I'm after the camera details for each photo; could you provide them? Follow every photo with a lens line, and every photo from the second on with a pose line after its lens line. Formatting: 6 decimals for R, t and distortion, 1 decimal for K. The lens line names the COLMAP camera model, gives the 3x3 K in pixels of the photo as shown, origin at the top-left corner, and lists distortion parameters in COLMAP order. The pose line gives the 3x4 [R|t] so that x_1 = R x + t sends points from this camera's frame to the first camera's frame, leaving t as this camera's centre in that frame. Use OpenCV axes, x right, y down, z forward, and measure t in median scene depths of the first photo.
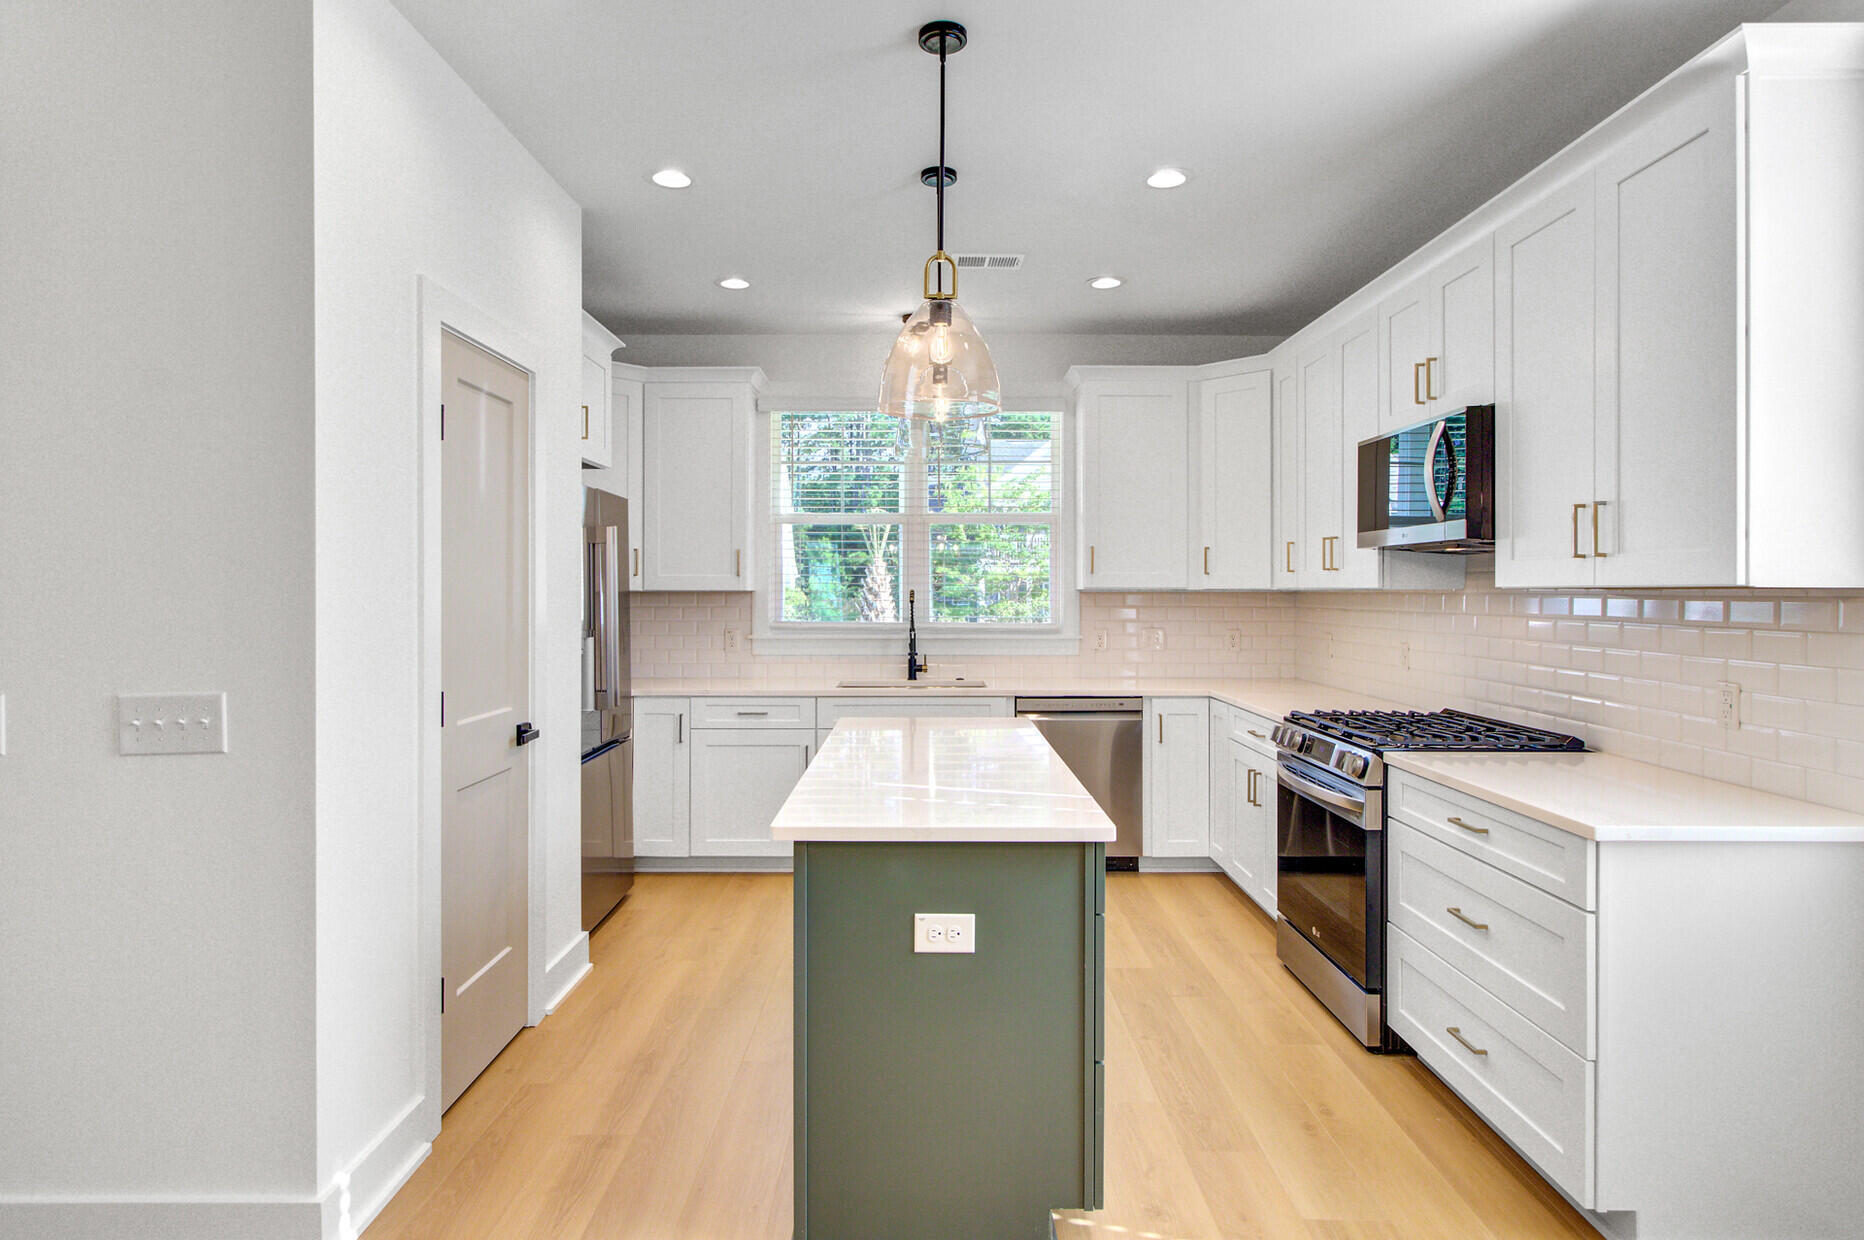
lens RADIAL K [[1030.1, 0, 936.5], [0, 1030.1, 614.0], [0, 0, 1]] dist [0.000991, -0.000598]
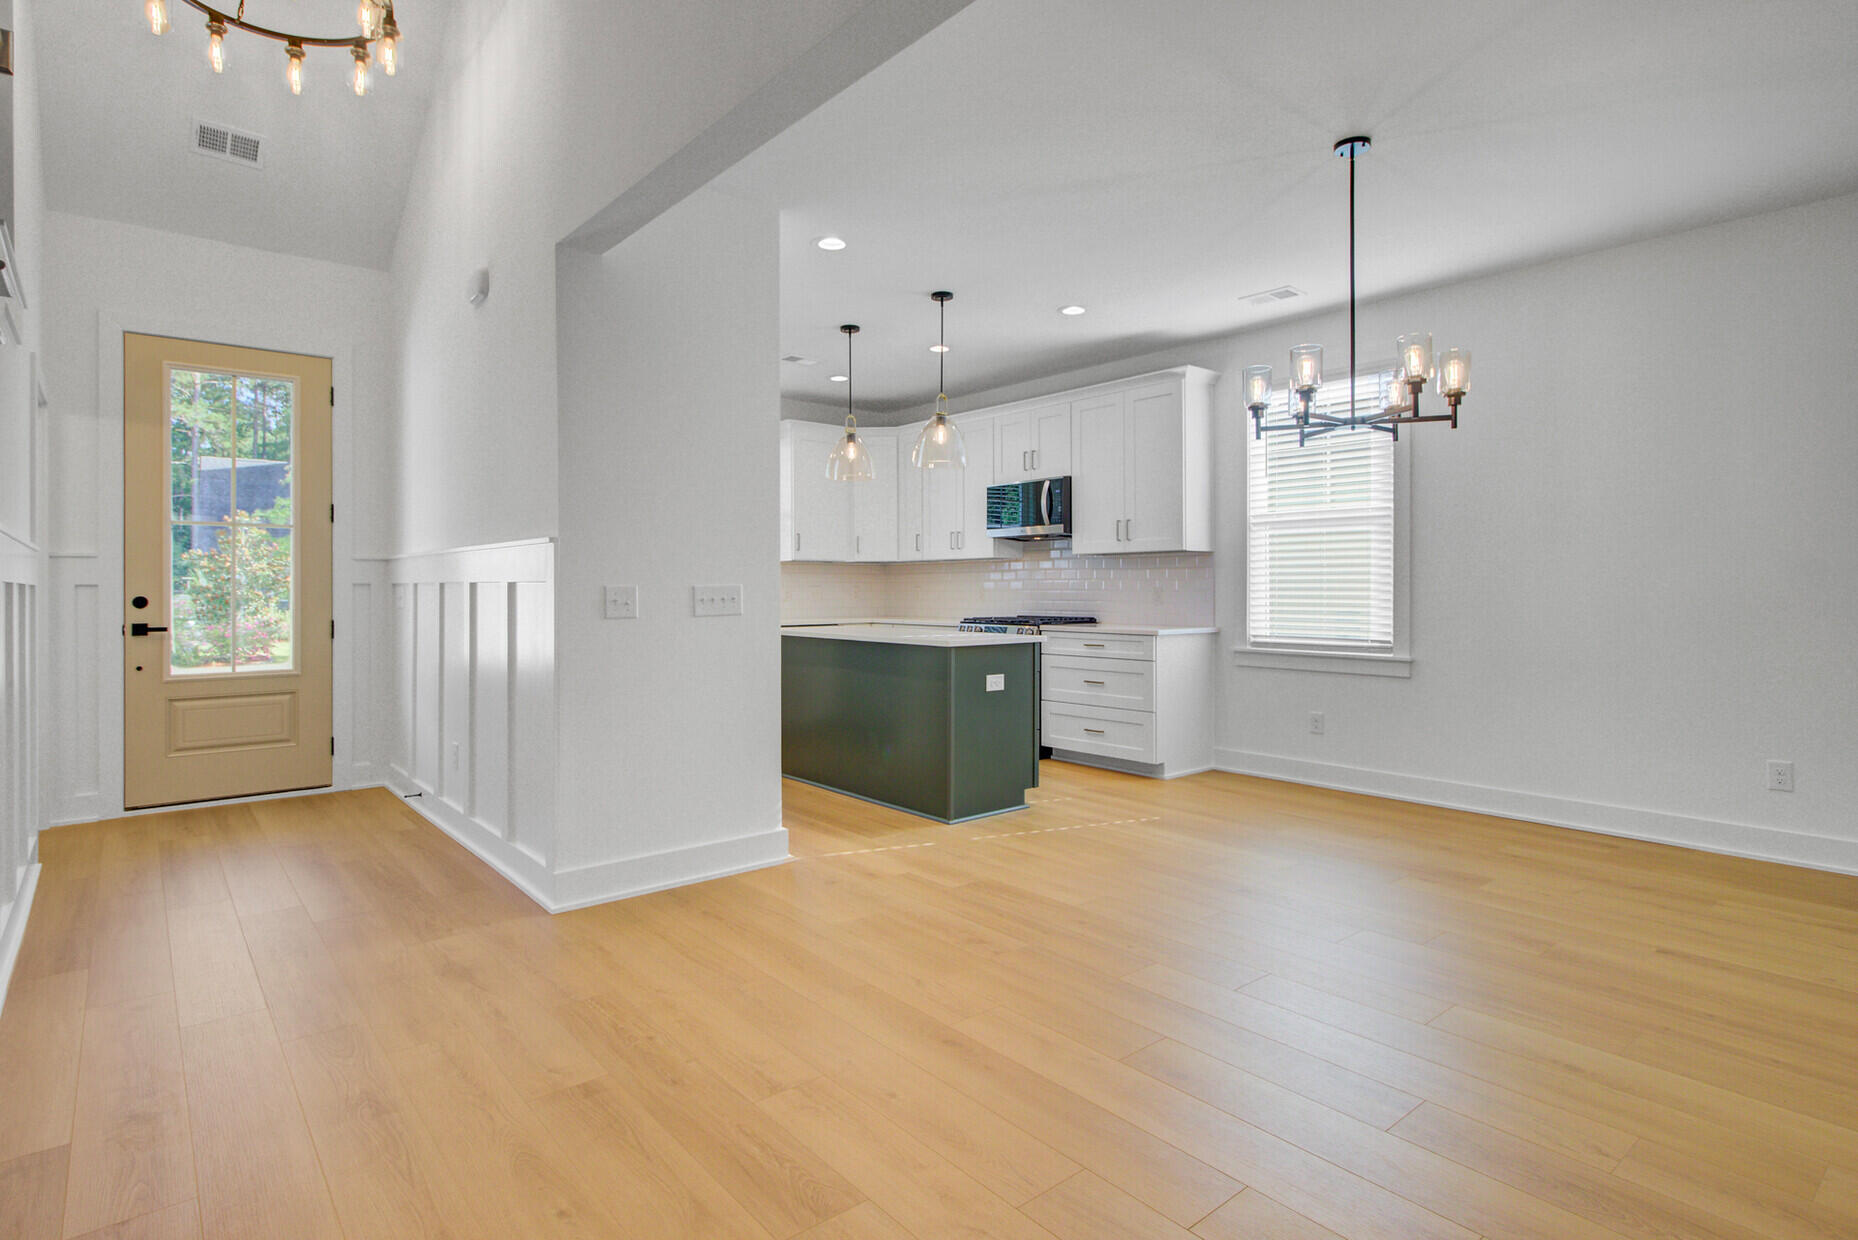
lens RADIAL K [[920.6, 0, 942.7], [0, 920.6, 599.8], [0, 0, 1]] dist [0.002654, -0.000602]
pose [[0.771261, -0.013603, 0.636373, -0.992399], [0.019214, 0.999814, -0.001915, 0.075215], [-0.636228, 0.013704, 0.771379, -0.414474]]
